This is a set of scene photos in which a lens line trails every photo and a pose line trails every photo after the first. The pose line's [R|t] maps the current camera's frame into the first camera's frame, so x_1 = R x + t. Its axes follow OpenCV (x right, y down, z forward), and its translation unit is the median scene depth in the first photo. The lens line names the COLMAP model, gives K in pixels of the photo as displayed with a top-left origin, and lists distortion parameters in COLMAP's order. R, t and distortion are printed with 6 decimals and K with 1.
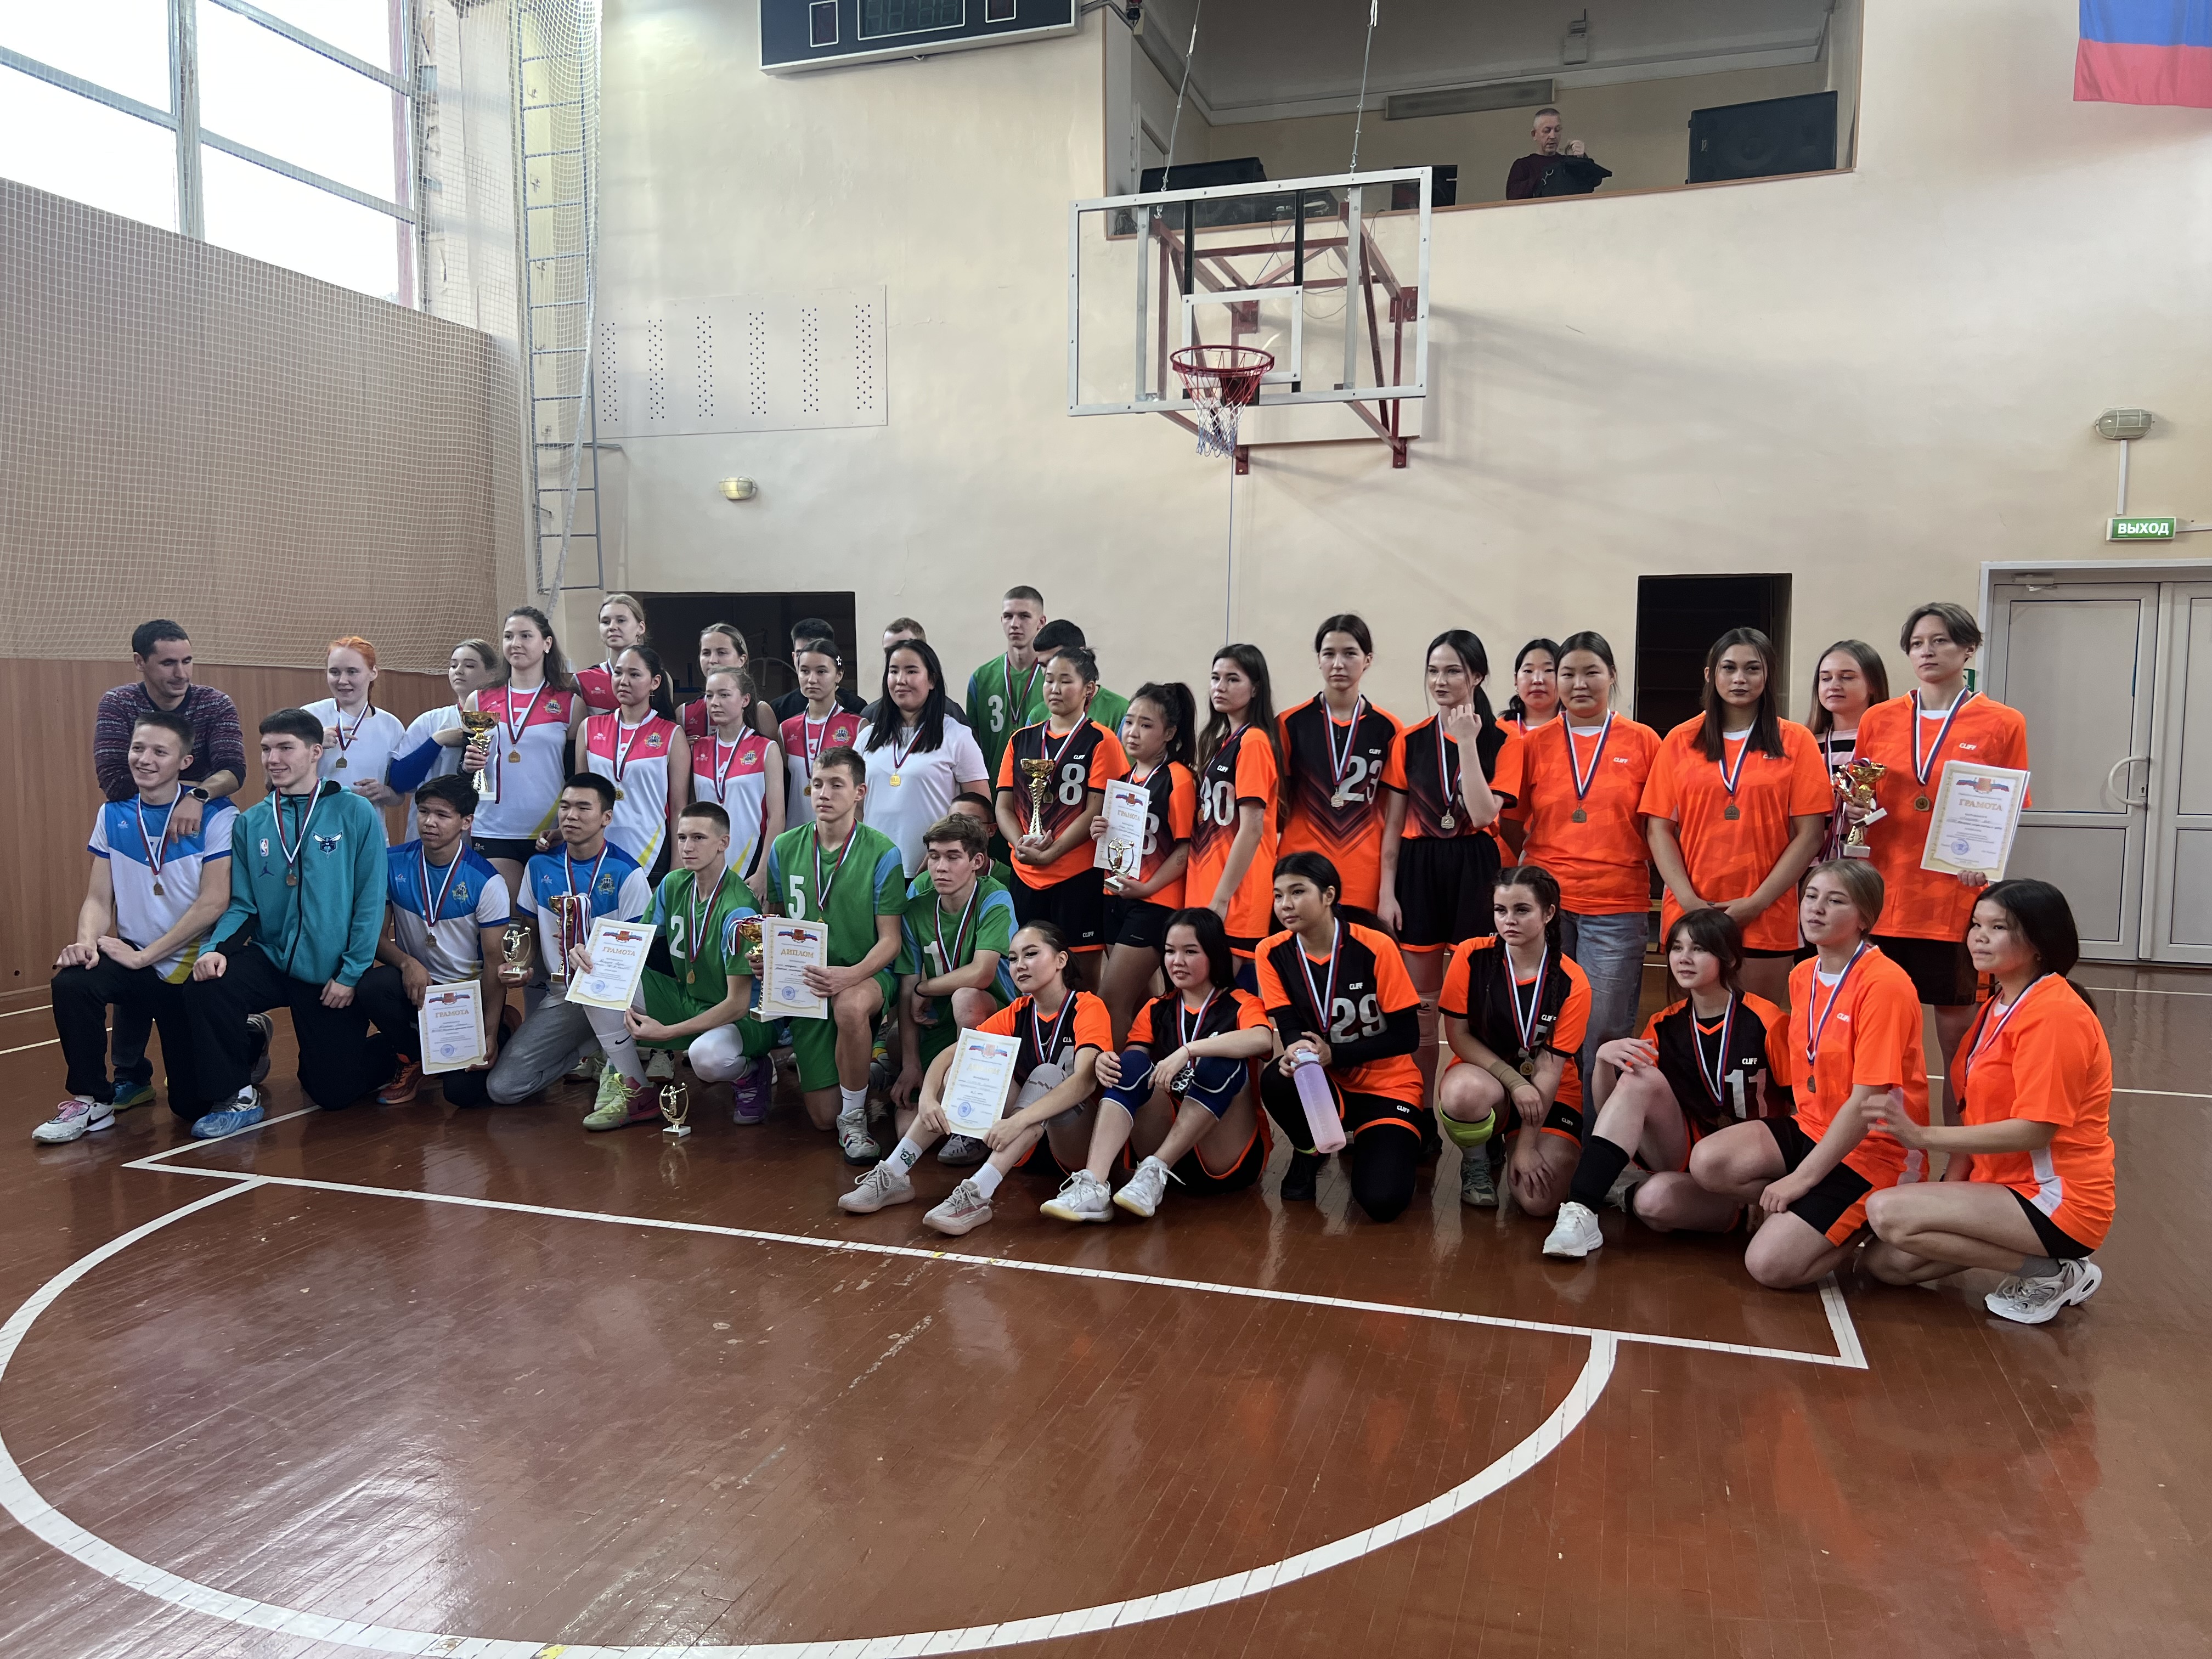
lens RADIAL K [[1668.4, 0, 1084.2], [0, 1668.4, 842.0], [0, 0, 1]] dist [0.021240, -0.035116]
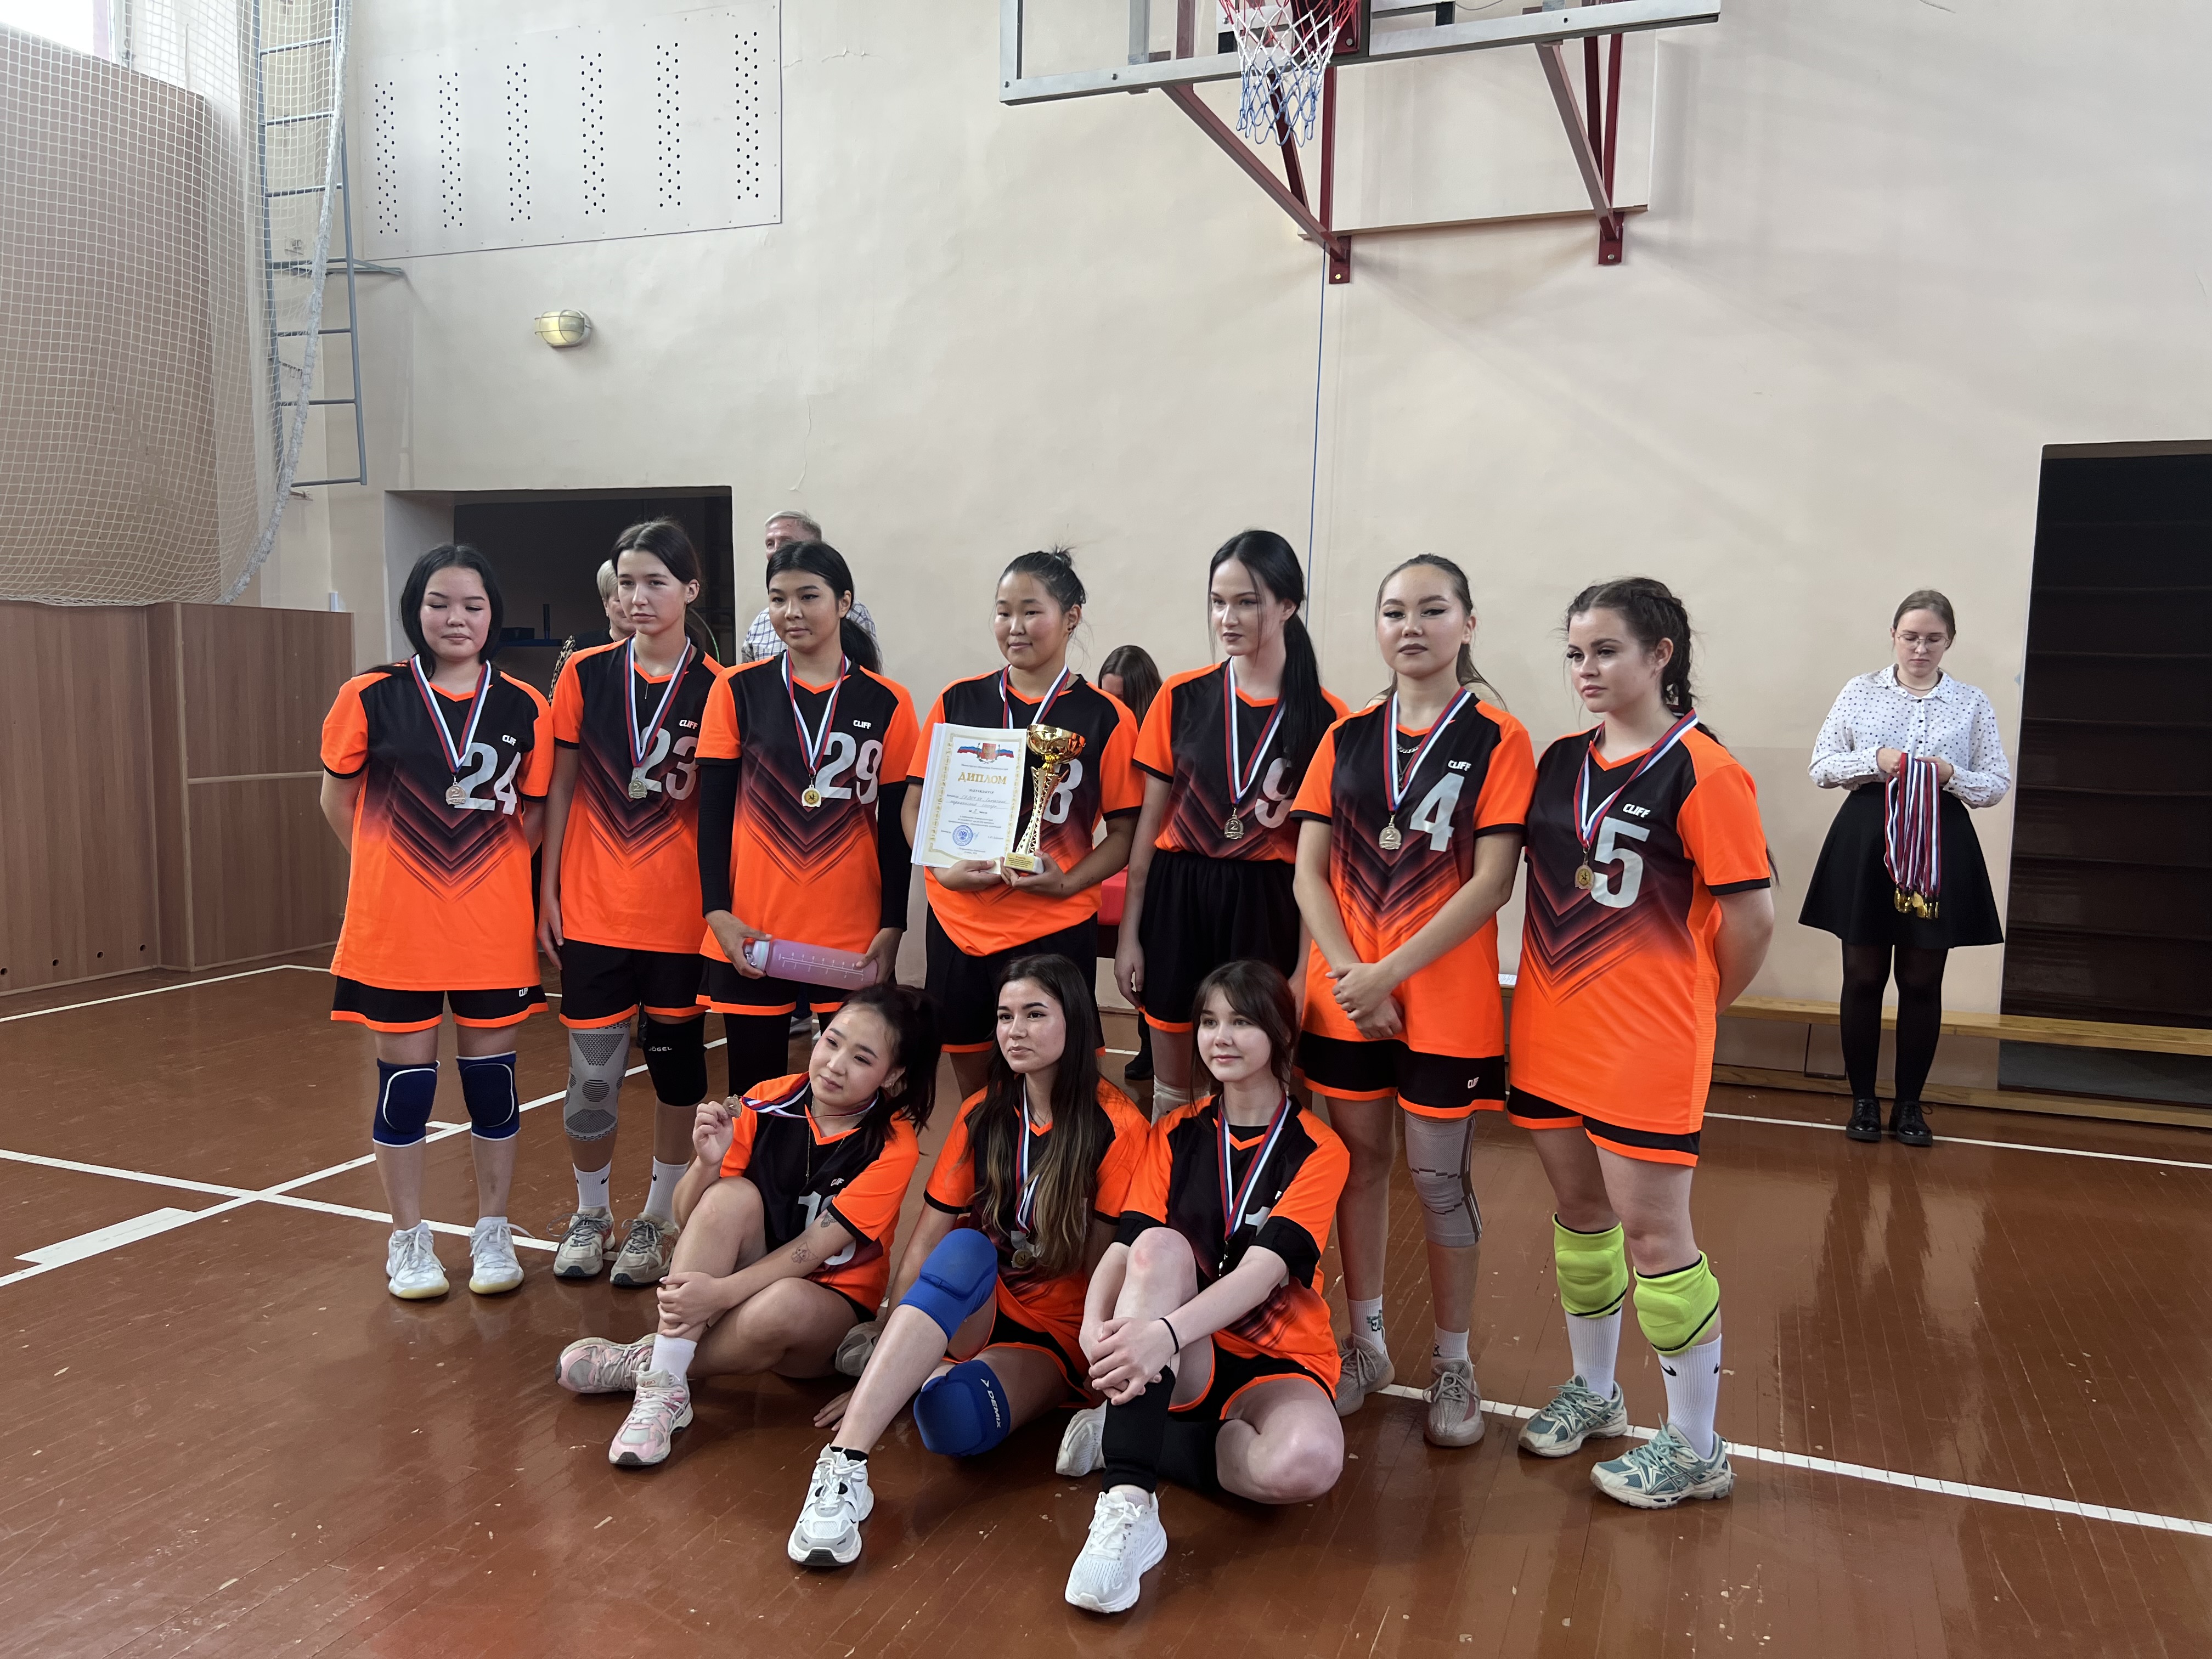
lens RADIAL K [[1668.4, 0, 1091.5], [0, 1668.4, 848.8], [0, 0, 1]] dist [0.021240, -0.035116]
pose [[0.998240, 0.019148, -0.056121, 0.040186], [-0.018324, 0.999717, 0.015152, -0.022761], [0.056396, -0.014097, 0.998309, 0.363890]]
